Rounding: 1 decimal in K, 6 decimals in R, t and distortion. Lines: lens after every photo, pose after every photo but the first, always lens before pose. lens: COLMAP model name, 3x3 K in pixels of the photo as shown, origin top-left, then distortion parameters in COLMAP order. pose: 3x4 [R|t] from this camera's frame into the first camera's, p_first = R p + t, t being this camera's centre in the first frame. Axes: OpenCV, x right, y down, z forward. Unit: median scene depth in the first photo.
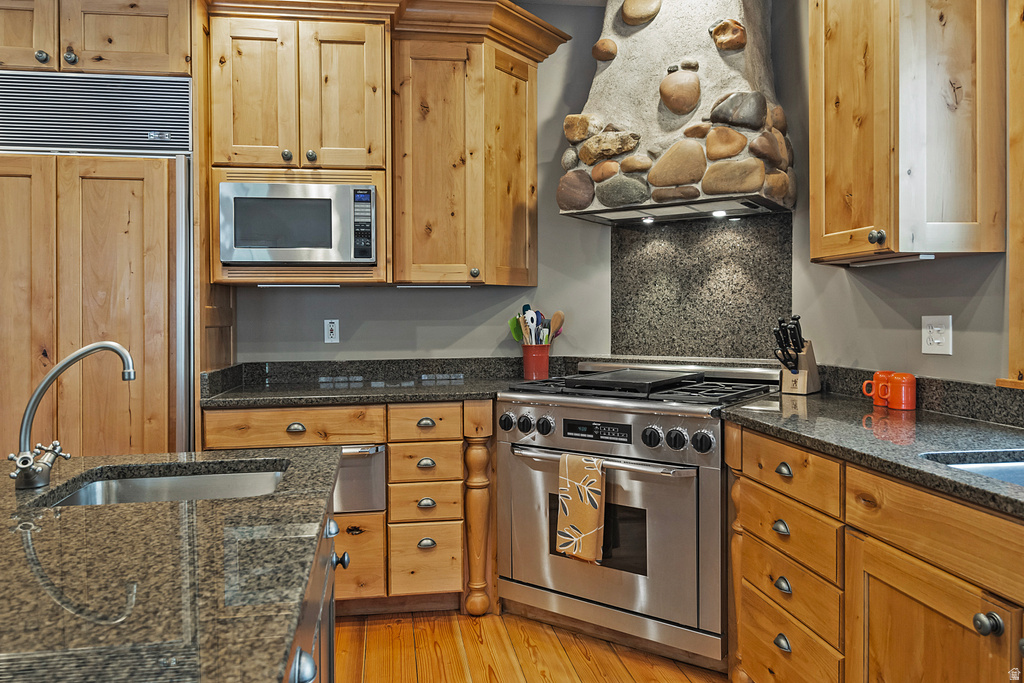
lens RADIAL K [[754.5, 0, 510.1], [0, 754.5, 338.6], [0, 0, 1]] dist [0.028280, -0.010670]
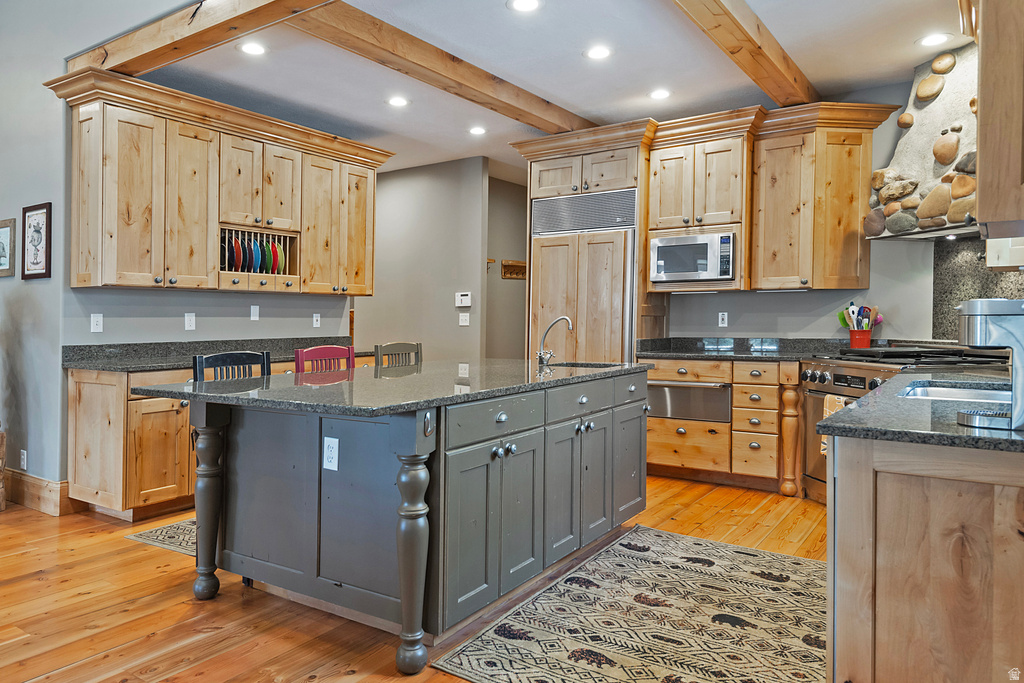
lens RADIAL K [[721.4, 0, 489.5], [0, 721.4, 318.4], [0, 0, 1]] dist [0.055109, -0.022940]
pose [[0.720289, 0.005999, -0.693648, 0.572026], [-0.022550, 0.999637, -0.014771, 0.026407], [0.693308, 0.026281, 0.720162, -0.563789]]
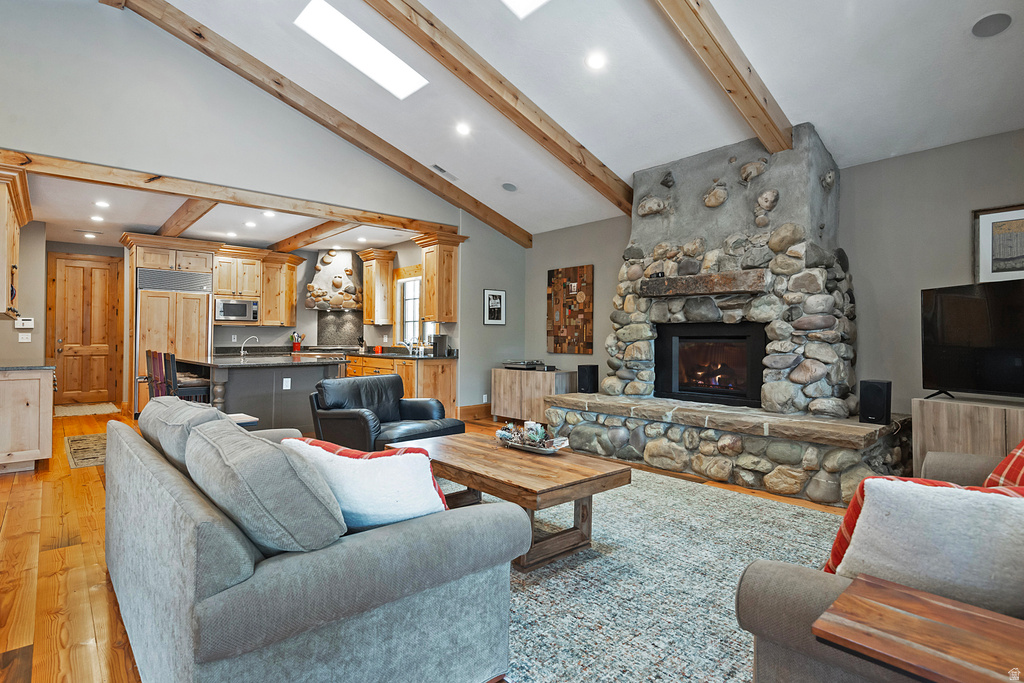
lens RADIAL K [[522.2, 0, 512.1], [0, 522.2, 343.6], [0, 0, 1]] dist [0.009732, -0.009878]
pose [[0.848963, 0.004786, 0.528431, -0.507003], [0.006222, 0.999799, -0.019052, 0.082988], [-0.528416, 0.019463, 0.848762, -2.072789]]
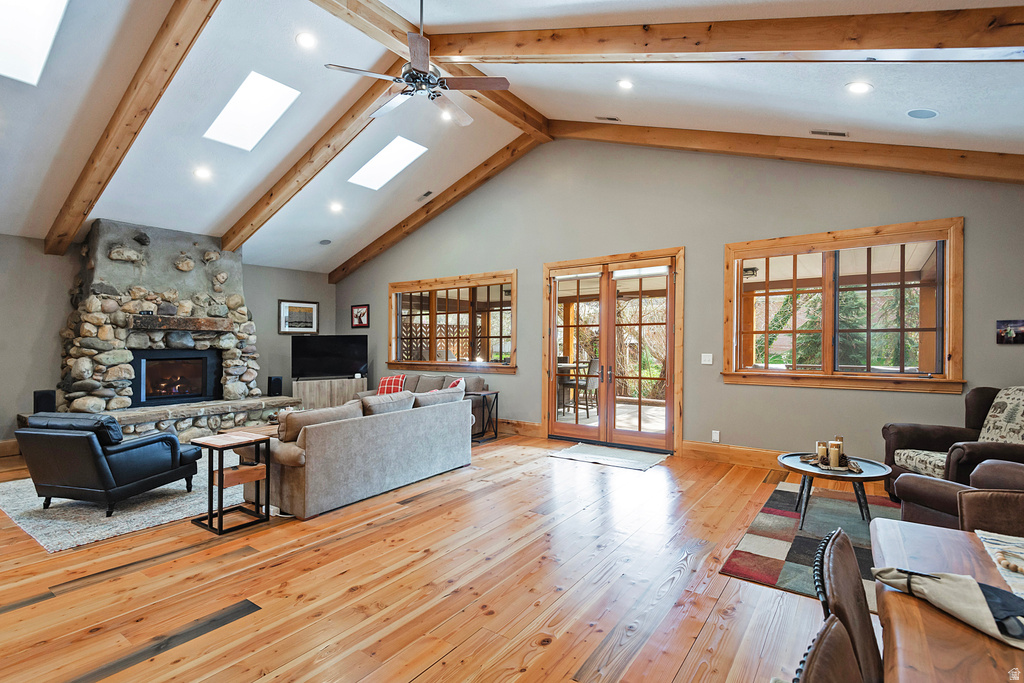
lens RADIAL K [[481.8, 0, 511.8], [0, 481.8, 335.5], [0, 0, 1]] dist [0.024244, -0.012482]
pose [[-0.721282, 0.019887, 0.692356, -1.780336], [0.030379, 0.999534, 0.002938, -0.032405], [-0.691975, 0.023152, -0.721550, -0.438012]]
